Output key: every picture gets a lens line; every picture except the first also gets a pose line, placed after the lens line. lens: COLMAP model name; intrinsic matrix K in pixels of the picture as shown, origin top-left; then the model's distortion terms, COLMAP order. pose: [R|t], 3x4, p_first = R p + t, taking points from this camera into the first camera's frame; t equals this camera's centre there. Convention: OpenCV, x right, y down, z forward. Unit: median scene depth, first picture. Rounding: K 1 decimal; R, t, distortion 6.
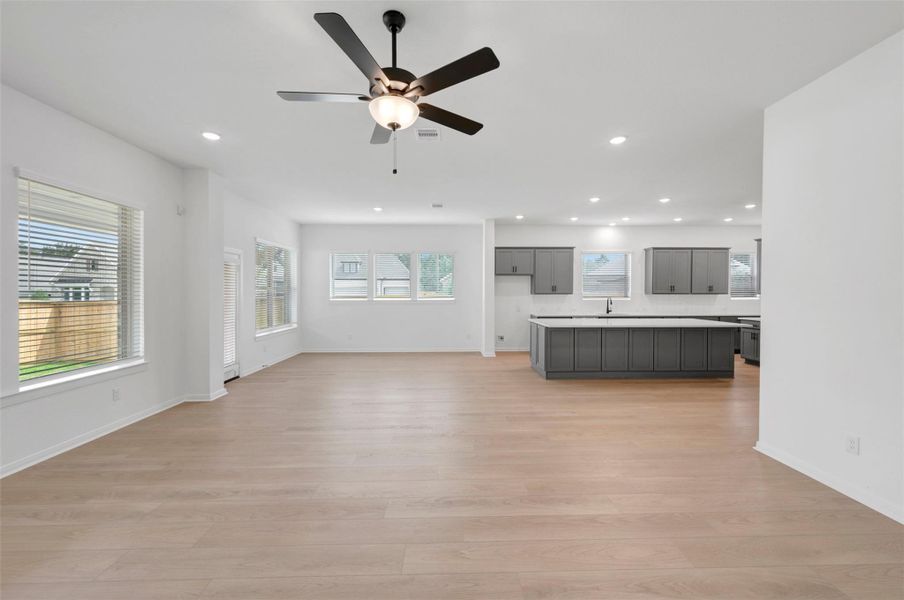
lens RADIAL K [[360.1, 0, 456.1], [0, 360.1, 295.6], [0, 0, 1]] dist [0.001238, -0.000356]
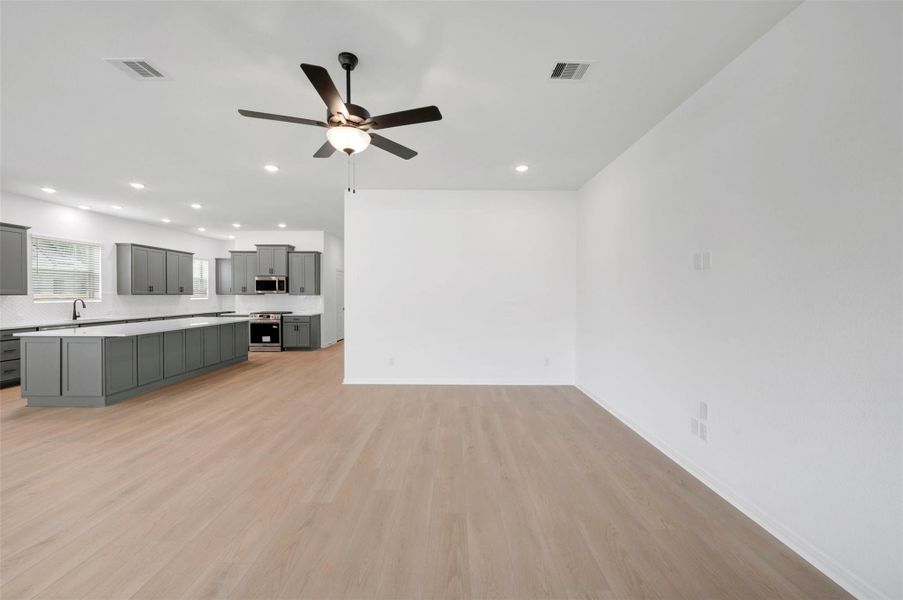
lens RADIAL K [[359.7, 0, 452.2], [0, 359.7, 297.5], [0, 0, 1]] dist [0.001238, -0.000356]
pose [[0.030179, -0.008270, 0.999510, -0.359546], [0.005605, 0.999951, 0.008105, -0.000321], [-0.999529, 0.005357, 0.030224, 0.172013]]
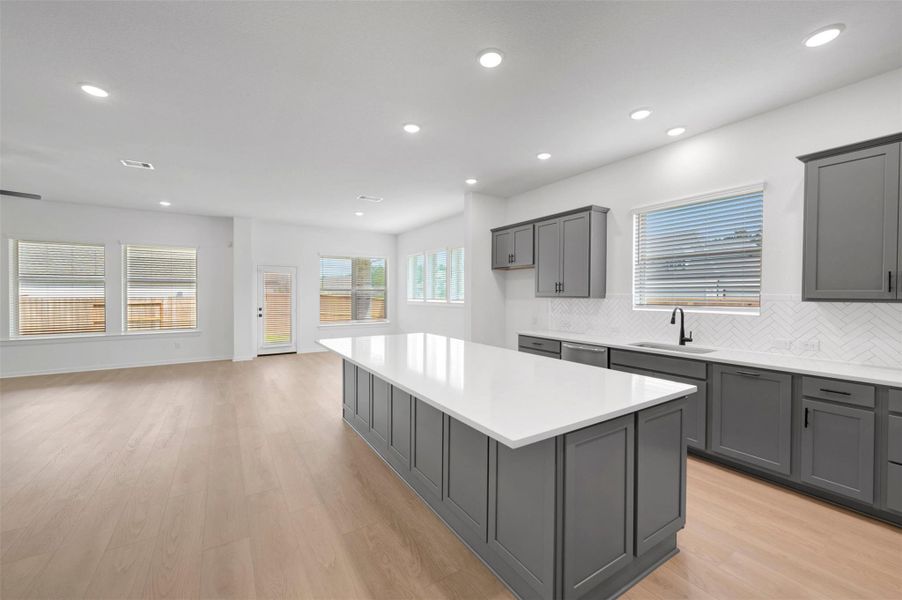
lens RADIAL K [[359.3, 0, 449.0], [0, 359.3, 294.3], [0, 0, 1]] dist [0.001238, -0.000356]
pose [[0.512596, 0.004380, -0.858618, 0.696329], [-0.009439, 0.999955, -0.000534, -0.007679], [0.858578, 0.008378, 0.512615, 0.593199]]
